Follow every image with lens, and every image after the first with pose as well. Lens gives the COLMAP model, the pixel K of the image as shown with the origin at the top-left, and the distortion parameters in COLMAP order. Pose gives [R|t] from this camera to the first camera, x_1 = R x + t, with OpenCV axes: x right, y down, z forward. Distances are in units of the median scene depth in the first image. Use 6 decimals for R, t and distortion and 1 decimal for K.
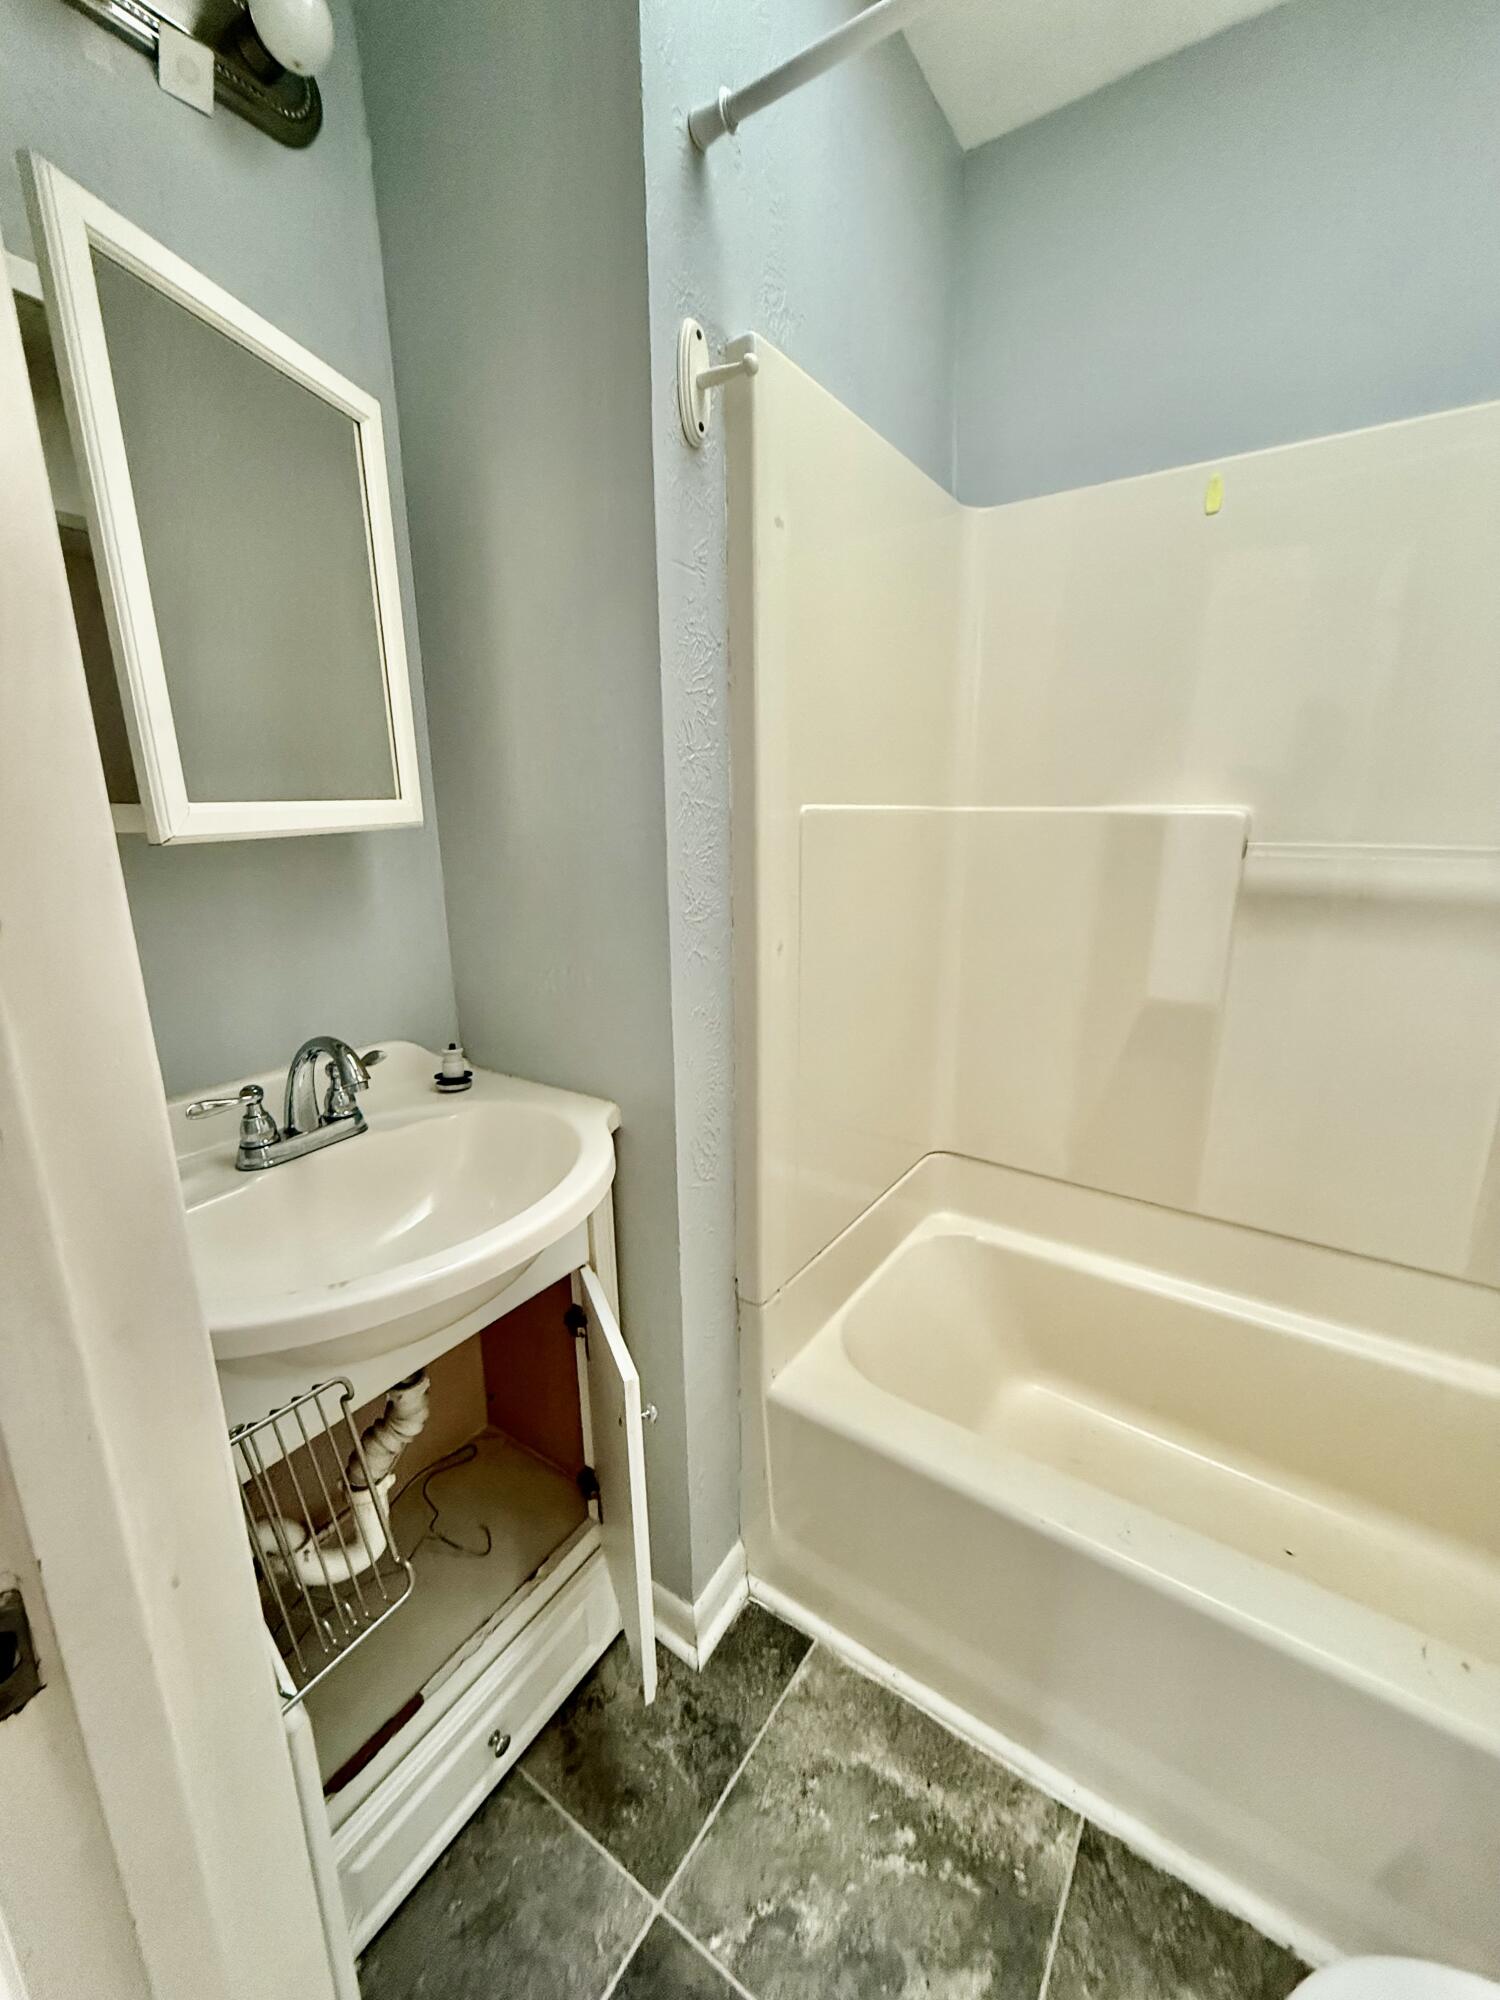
lens RADIAL K [[792.3, 0, 751.8], [0, 792.3, 998.0], [0, 0, 1]] dist [-0.000860, 0.000174]
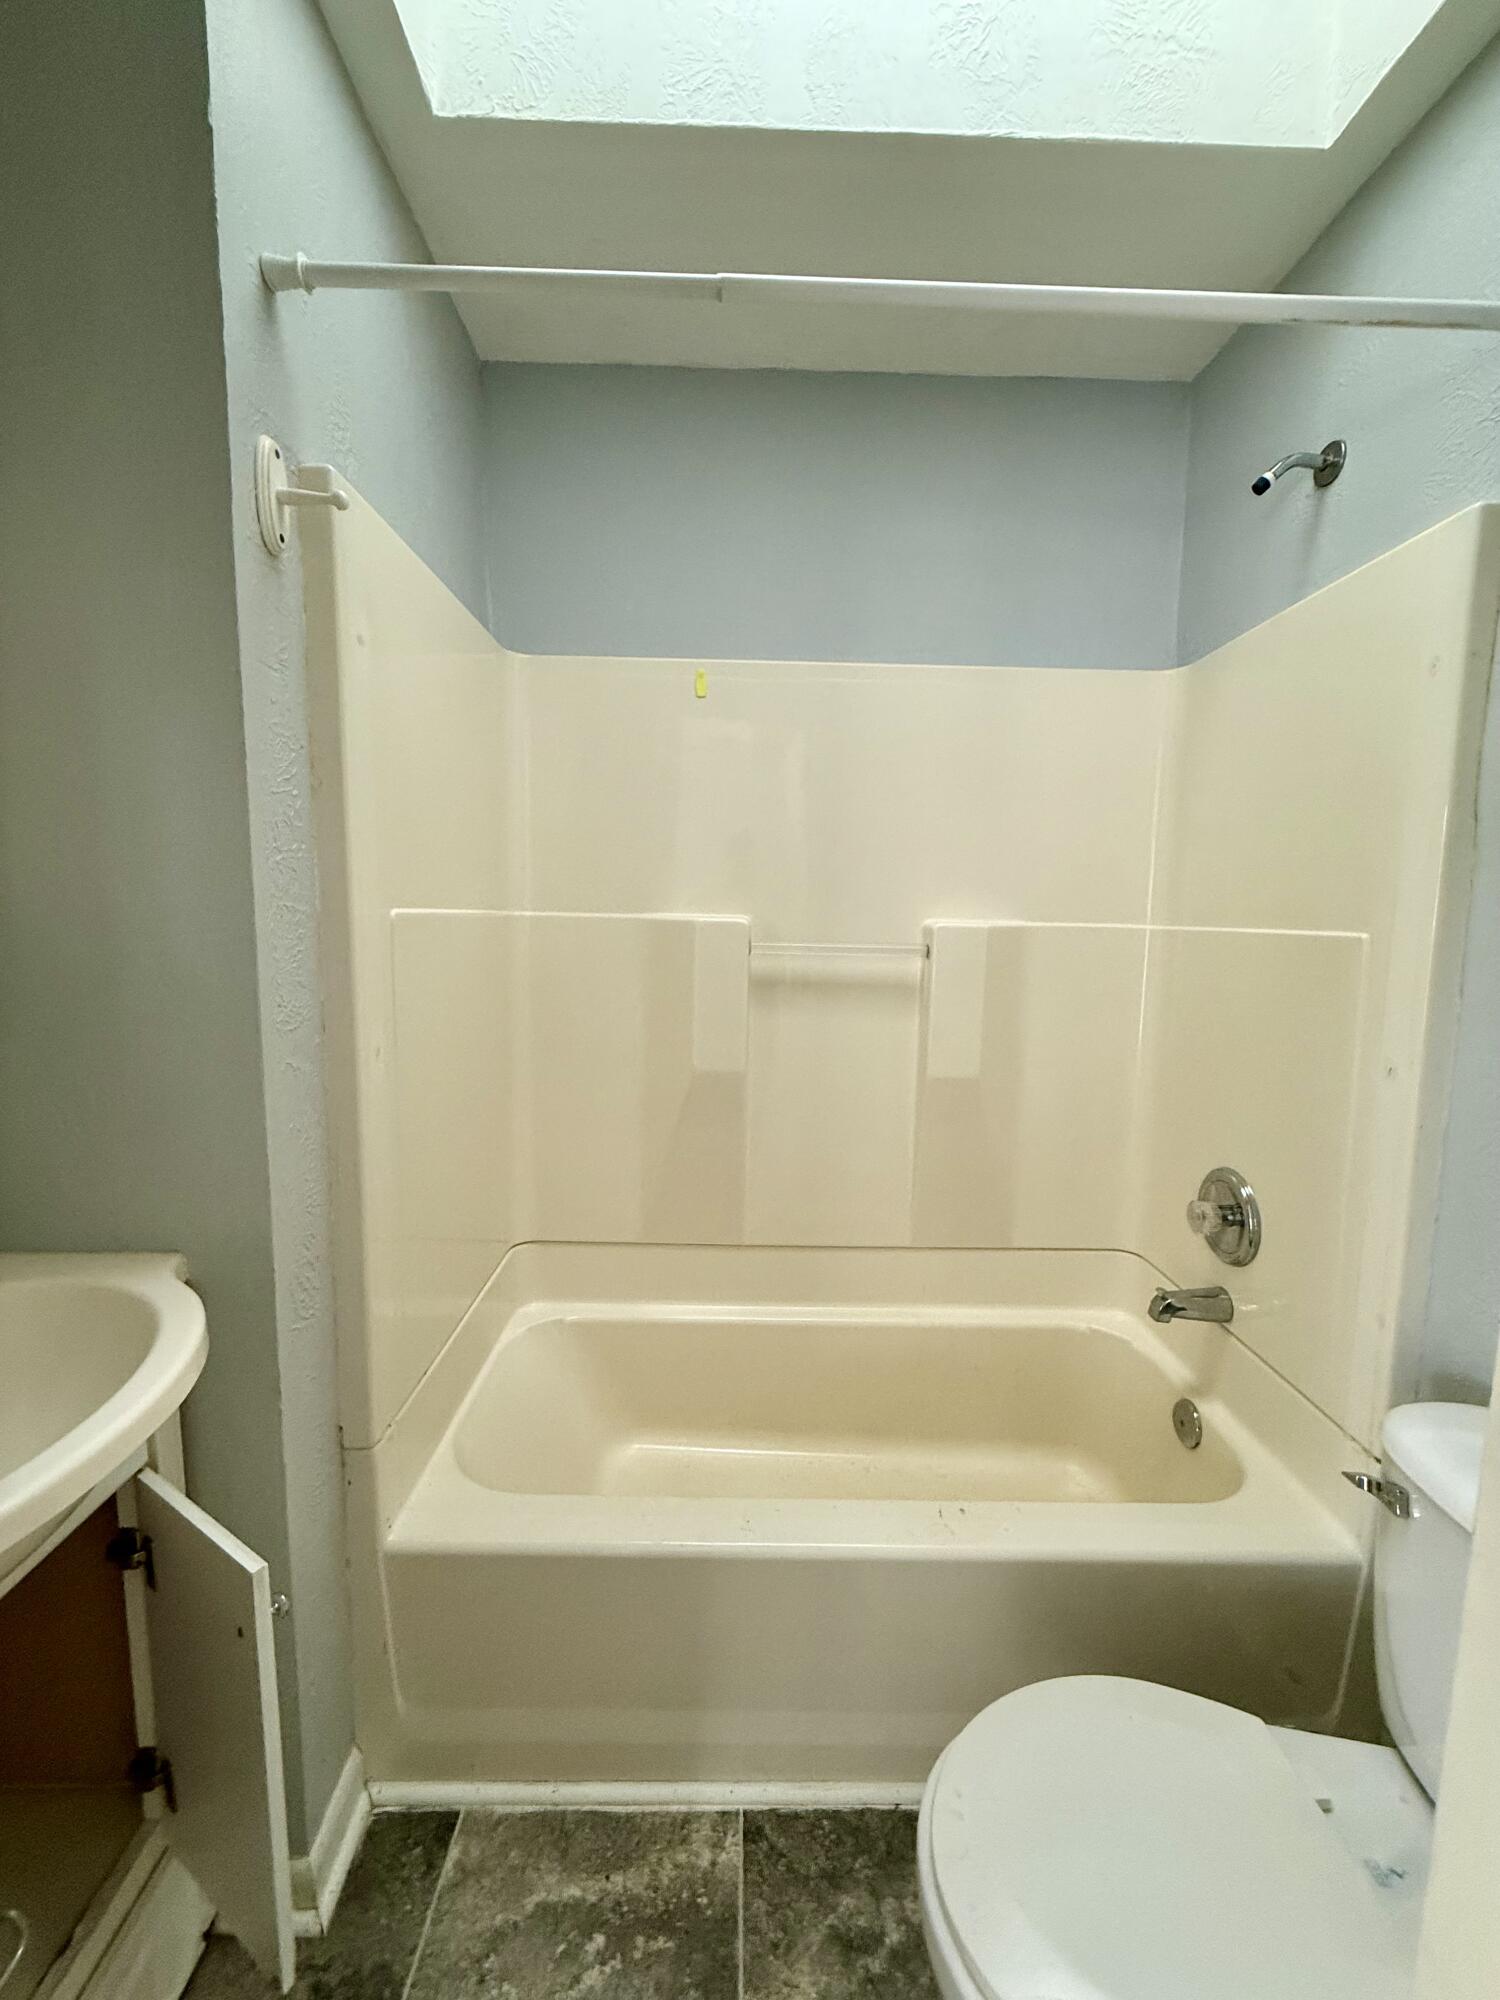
lens RADIAL K [[792.3, 0, 748.9], [0, 792.3, 1001.8], [0, 0, 1]] dist [-0.000860, 0.000174]
pose [[0.820254, -0.047415, 0.570030, -0.144018], [0.114917, 0.989900, -0.083022, 0.008545], [-0.560336, 0.133605, 0.817419, -0.058392]]
